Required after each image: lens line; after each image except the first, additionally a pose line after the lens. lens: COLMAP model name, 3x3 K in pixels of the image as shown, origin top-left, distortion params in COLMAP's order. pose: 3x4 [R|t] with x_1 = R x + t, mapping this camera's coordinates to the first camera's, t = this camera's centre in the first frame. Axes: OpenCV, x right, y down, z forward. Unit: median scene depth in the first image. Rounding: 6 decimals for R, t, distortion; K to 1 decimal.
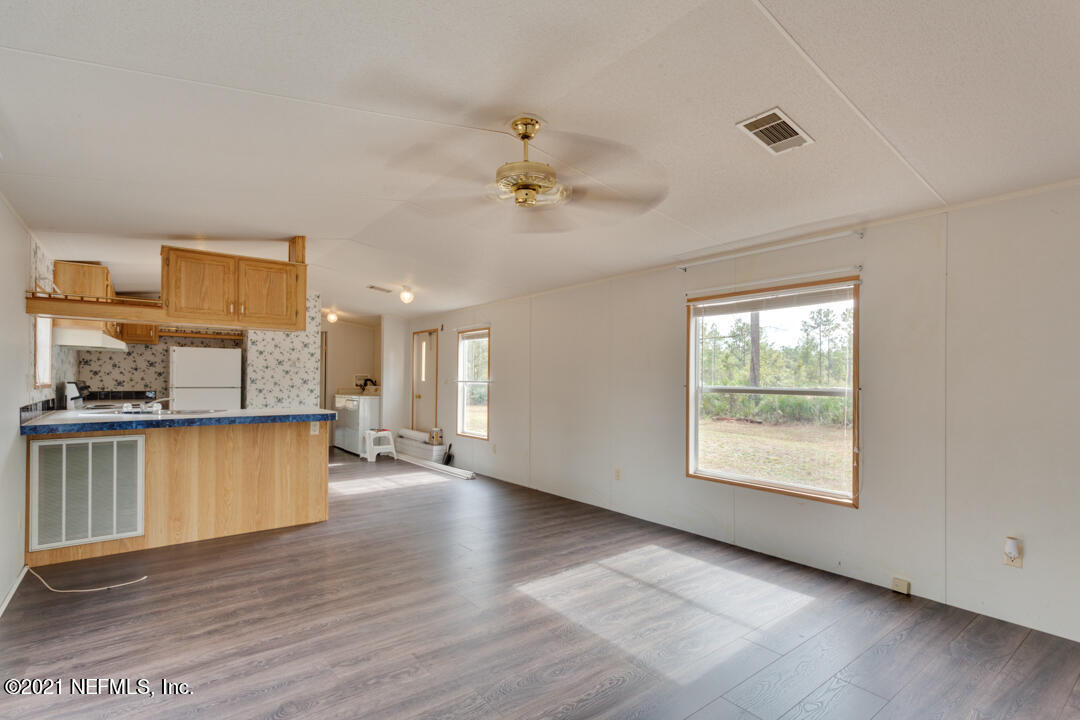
lens RADIAL K [[500.6, 0, 534.9], [0, 500.6, 376.6], [0, 0, 1]] dist [-0.001216, -0.000114]
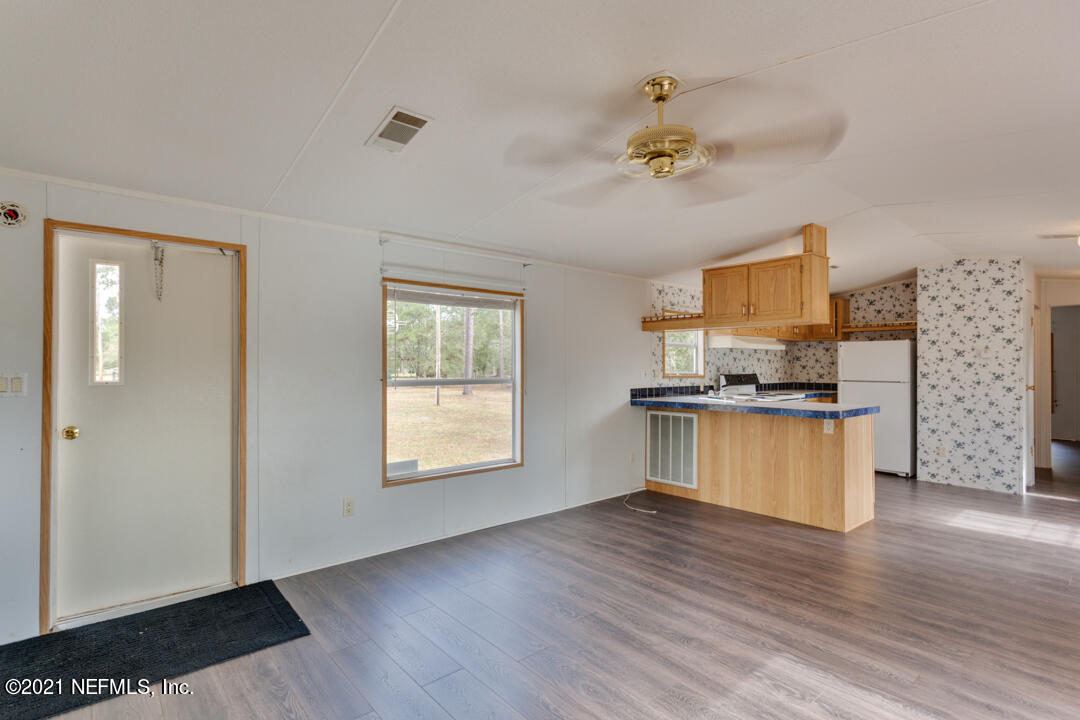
lens RADIAL K [[529.7, 0, 540.0], [0, 529.7, 360.0], [0, 0, 1]] dist [0.001917, 0.000881]
pose [[0.062083, -0.019594, -0.997879, 0.611446], [0.000232, 0.999808, -0.019618, -0.000009], [0.998071, 0.000986, 0.062075, 0.501243]]
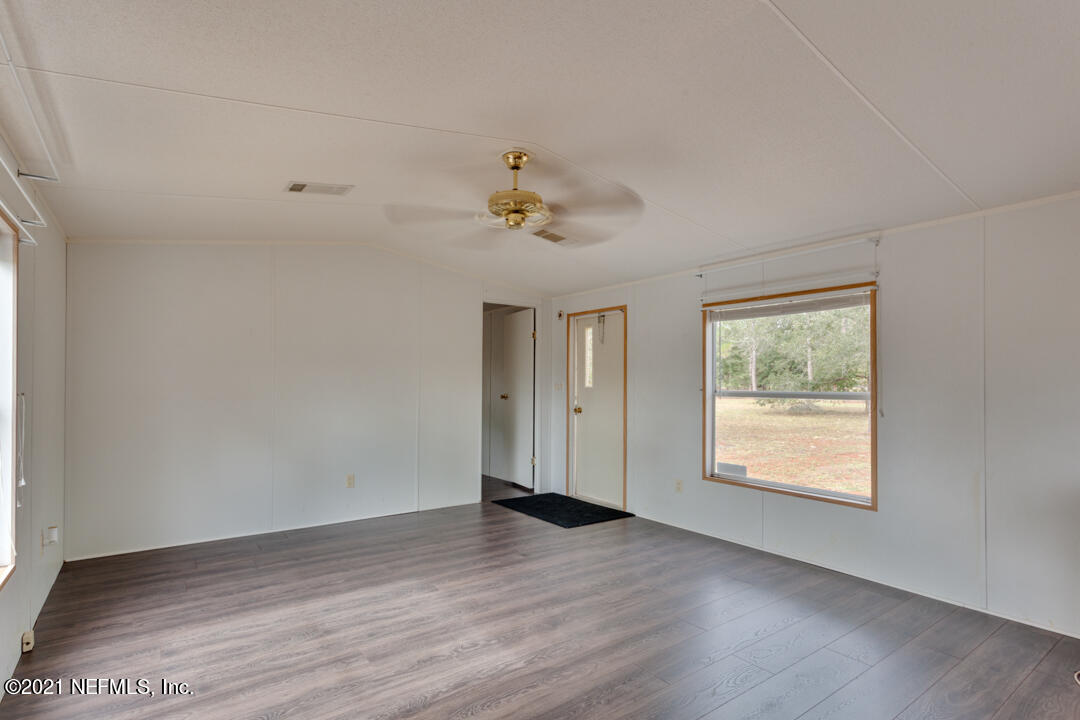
lens RADIAL K [[532.9, 0, 523.3], [0, 532.9, 374.8], [0, 0, 1]] dist [-0.002023, 0.000061]
pose [[-0.999239, -0.012263, 0.037029, -0.054463], [-0.012740, 0.999838, -0.012688, 0.004623], [-0.036867, -0.013150, -0.999234, 1.504519]]
